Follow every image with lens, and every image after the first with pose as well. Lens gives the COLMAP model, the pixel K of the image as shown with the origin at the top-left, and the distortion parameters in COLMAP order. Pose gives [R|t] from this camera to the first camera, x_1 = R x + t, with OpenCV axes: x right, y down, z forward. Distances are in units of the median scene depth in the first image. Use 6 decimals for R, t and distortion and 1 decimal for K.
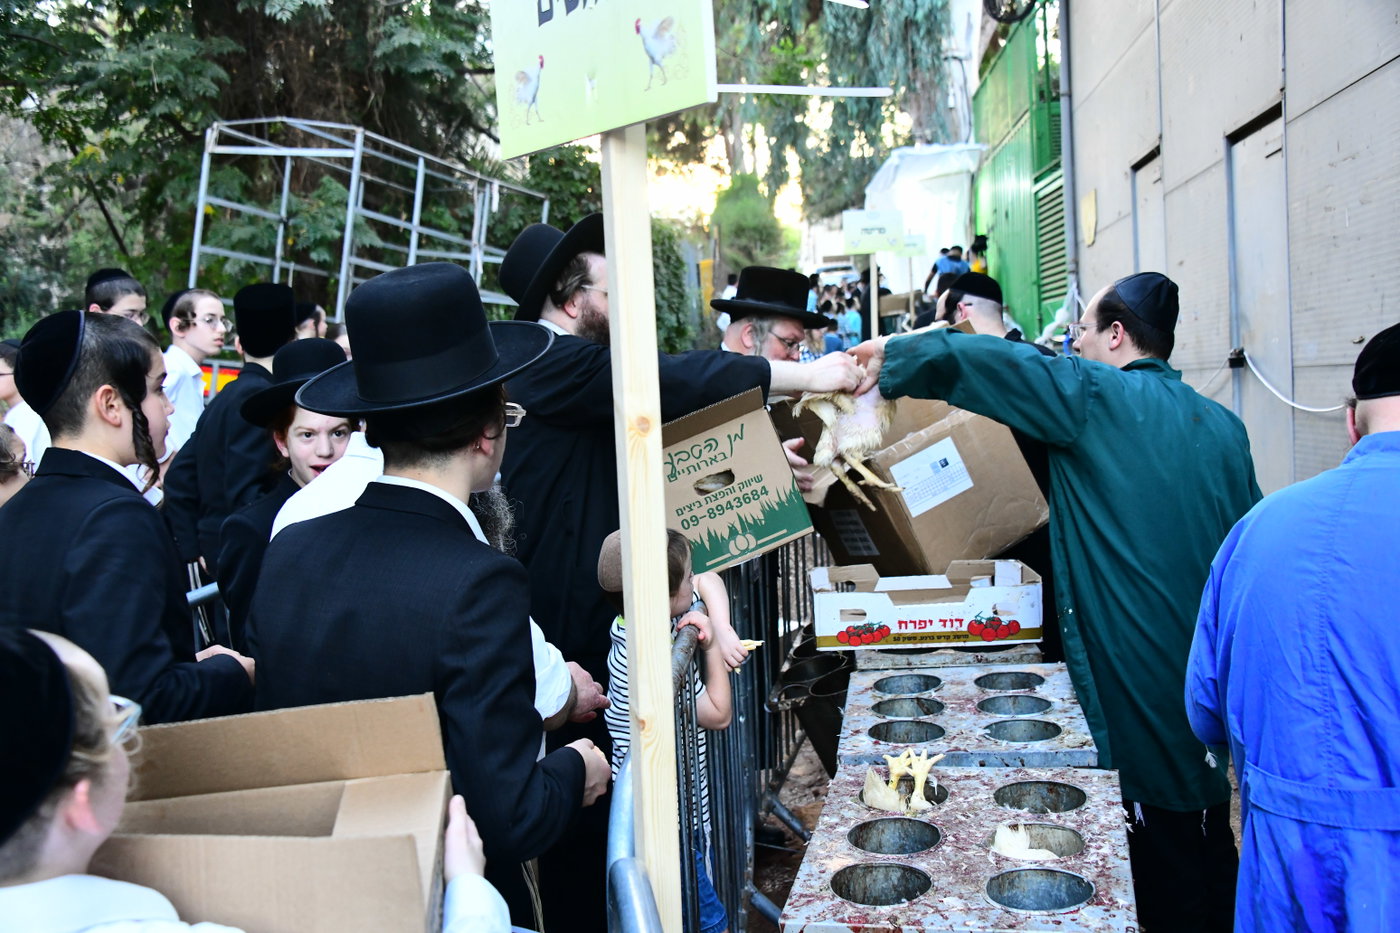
lens RADIAL K [[1535.4, 0, 693.3], [0, 1535.4, 471.3], [0, 0, 1]] dist [0.090313, 0.000000]
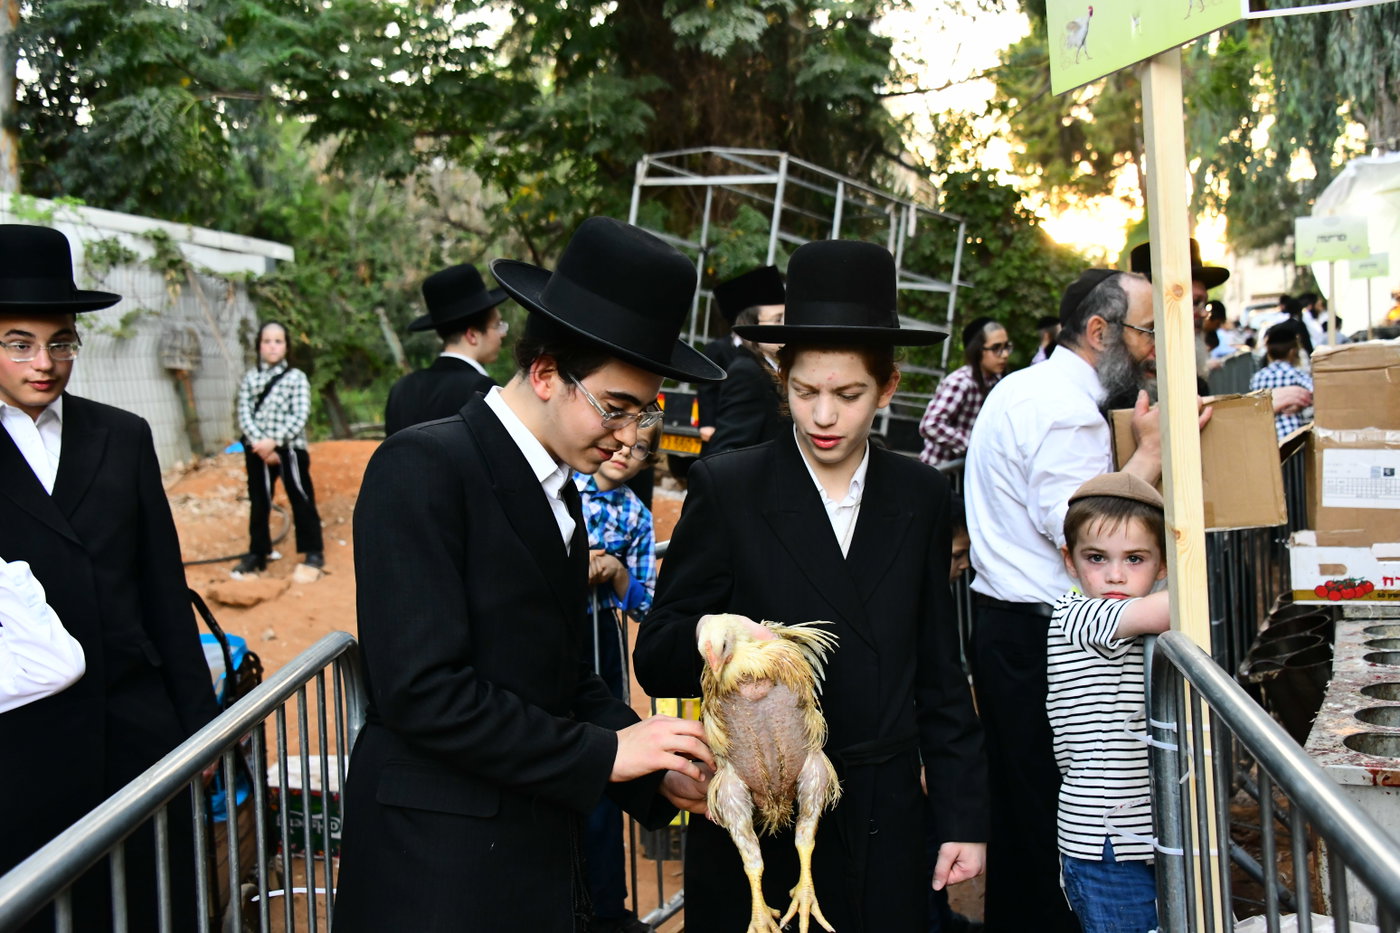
lens RADIAL K [[1669.4, 0, 705.5], [0, 1669.4, 478.1], [0, 0, 1]] dist [0.178697, 0.000000]
pose [[0.975332, 0.005061, -0.220687, -0.019292], [-0.013985, 0.999146, -0.038893, 0.030343], [0.220301, 0.041020, 0.974569, -0.067539]]
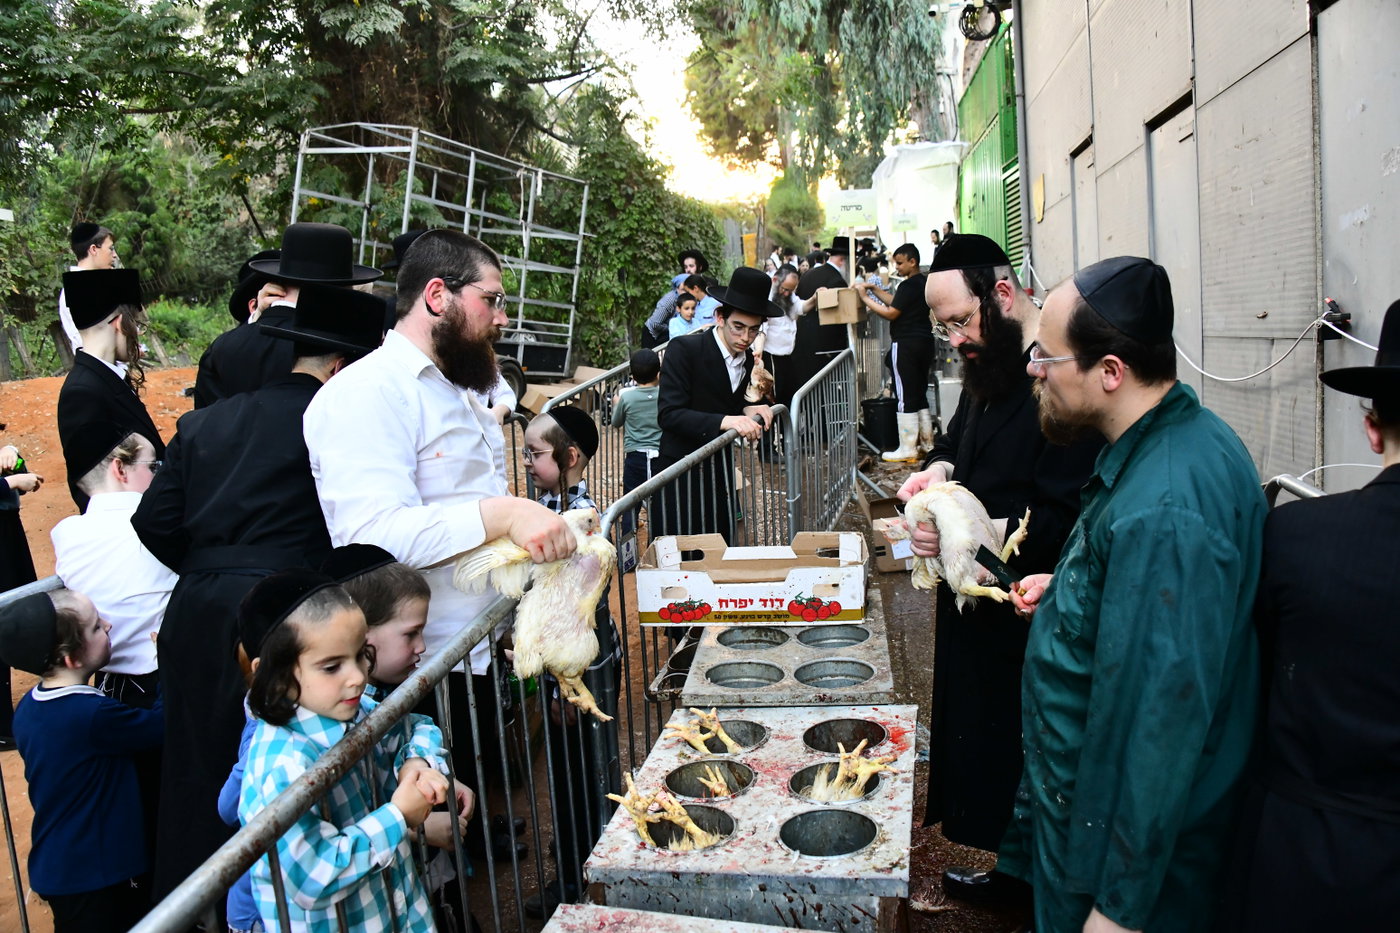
lens RADIAL K [[1120.9, 0, 700.2], [0, 1120.9, 476.8], [0, 0, 1]] dist [-0.130547, 0.055766]
pose [[0.997807, 0.007775, -0.065734, 0.055268], [-0.002675, 0.997003, 0.077316, -0.017172], [0.066138, -0.076970, 0.994837, 0.135547]]
